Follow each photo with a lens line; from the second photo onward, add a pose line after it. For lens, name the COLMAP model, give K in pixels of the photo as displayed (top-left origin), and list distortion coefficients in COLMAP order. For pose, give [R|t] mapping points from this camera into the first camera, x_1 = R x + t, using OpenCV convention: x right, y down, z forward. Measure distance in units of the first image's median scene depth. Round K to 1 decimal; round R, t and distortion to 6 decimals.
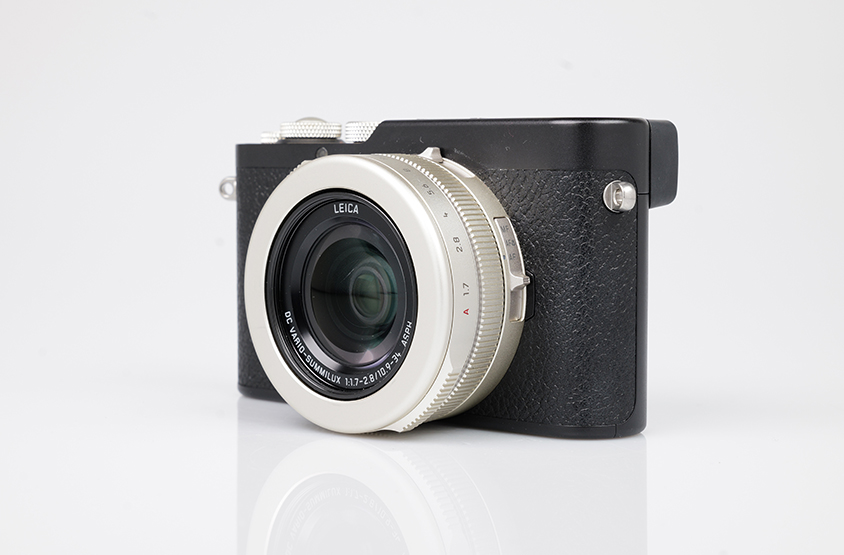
lens RADIAL K [[1859.3, 0, 421.5], [0, 1859.3, 279.6], [0, 0, 1]] dist [0.098466, 0.000000]
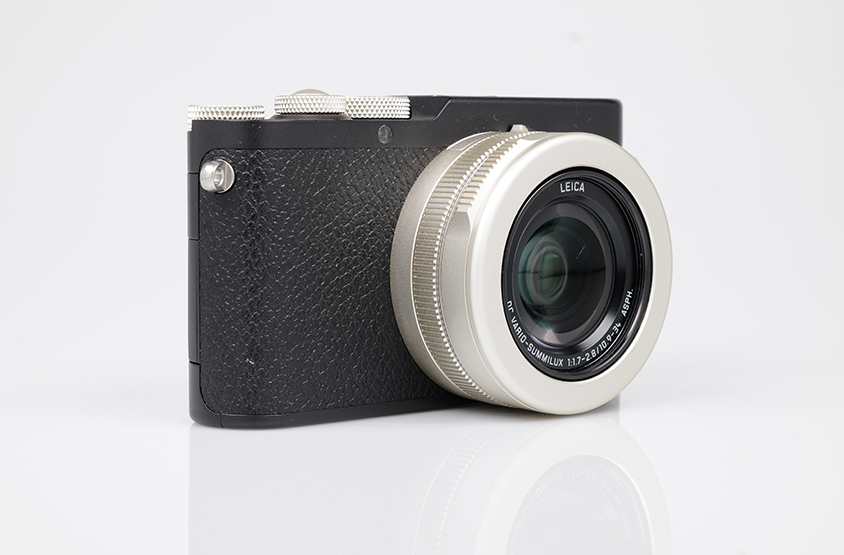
lens RADIAL K [[1859.3, 0, 471.7], [0, 1859.3, 280.0], [0, 0, 1]] dist [0.098466, 0.000000]
pose [[0.121376, -0.082098, 0.989206, -1.016617], [0.068088, 0.994915, 0.074217, -0.065332], [-0.990269, 0.058345, 0.126348, 0.920132]]
